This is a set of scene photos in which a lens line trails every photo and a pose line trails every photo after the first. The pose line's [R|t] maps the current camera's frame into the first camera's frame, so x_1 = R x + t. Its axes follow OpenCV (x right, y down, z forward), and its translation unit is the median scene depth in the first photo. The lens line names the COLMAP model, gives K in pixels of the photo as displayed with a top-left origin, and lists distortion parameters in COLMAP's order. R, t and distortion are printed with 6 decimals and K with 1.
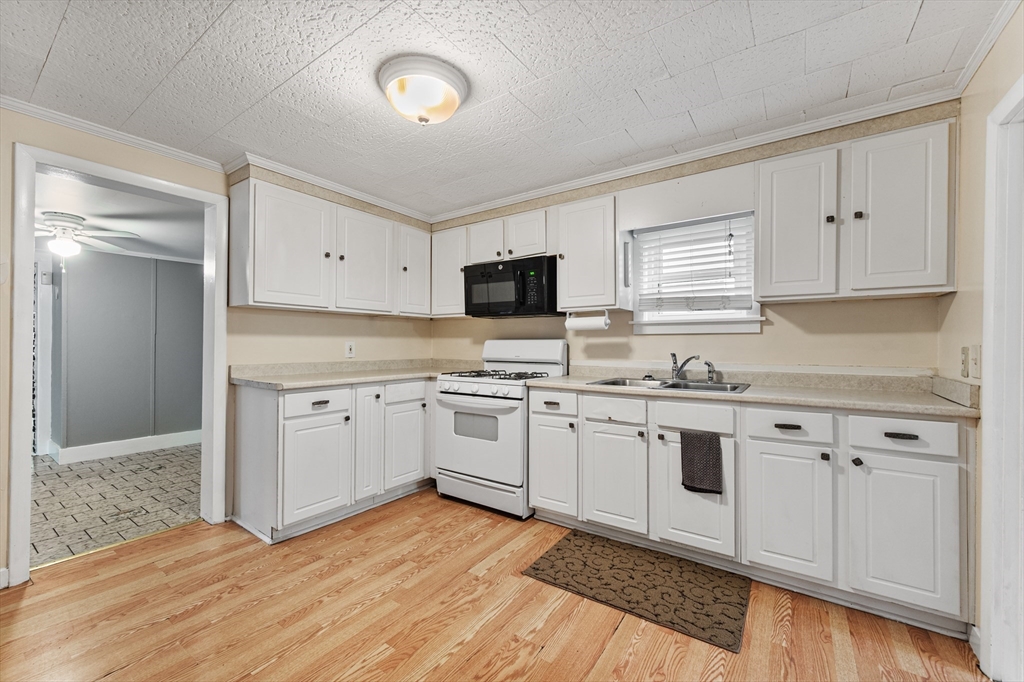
lens RADIAL K [[411.6, 0, 515.4], [0, 411.6, 343.6], [0, 0, 1]] dist [-0.001493, -0.000087]
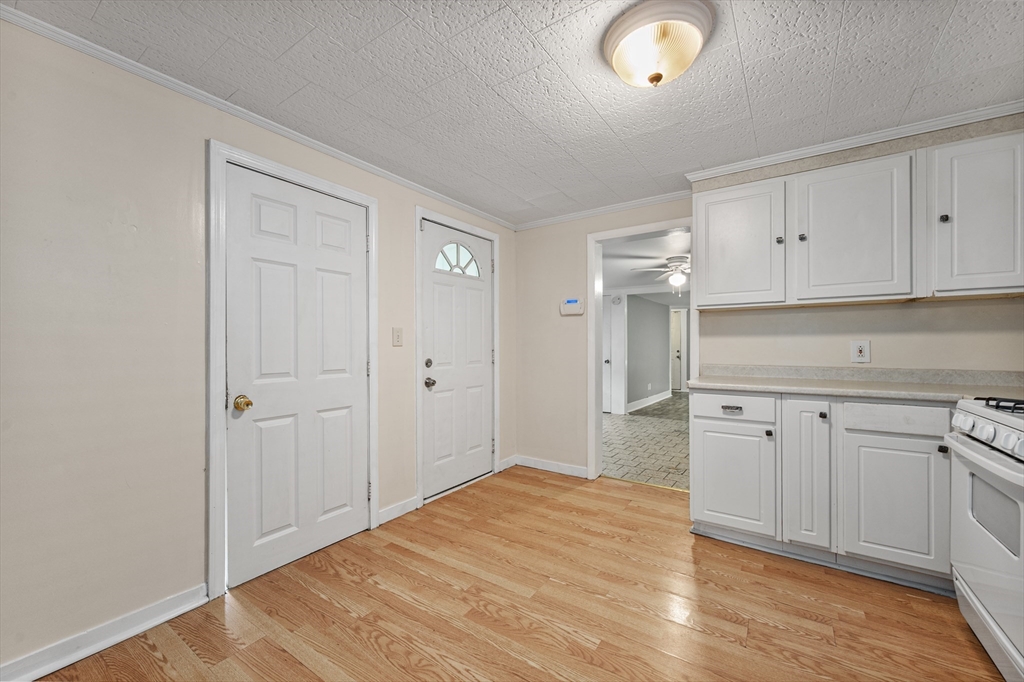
lens RADIAL K [[407.0, 0, 509.5], [0, 407.0, 341.7], [0, 0, 1]] dist [0.000811, 0.000164]
pose [[0.008753, -0.011997, -0.999890, 0.425350], [0.004913, 0.999916, -0.011954, 0.003360], [0.999950, -0.004808, 0.008811, 0.473257]]
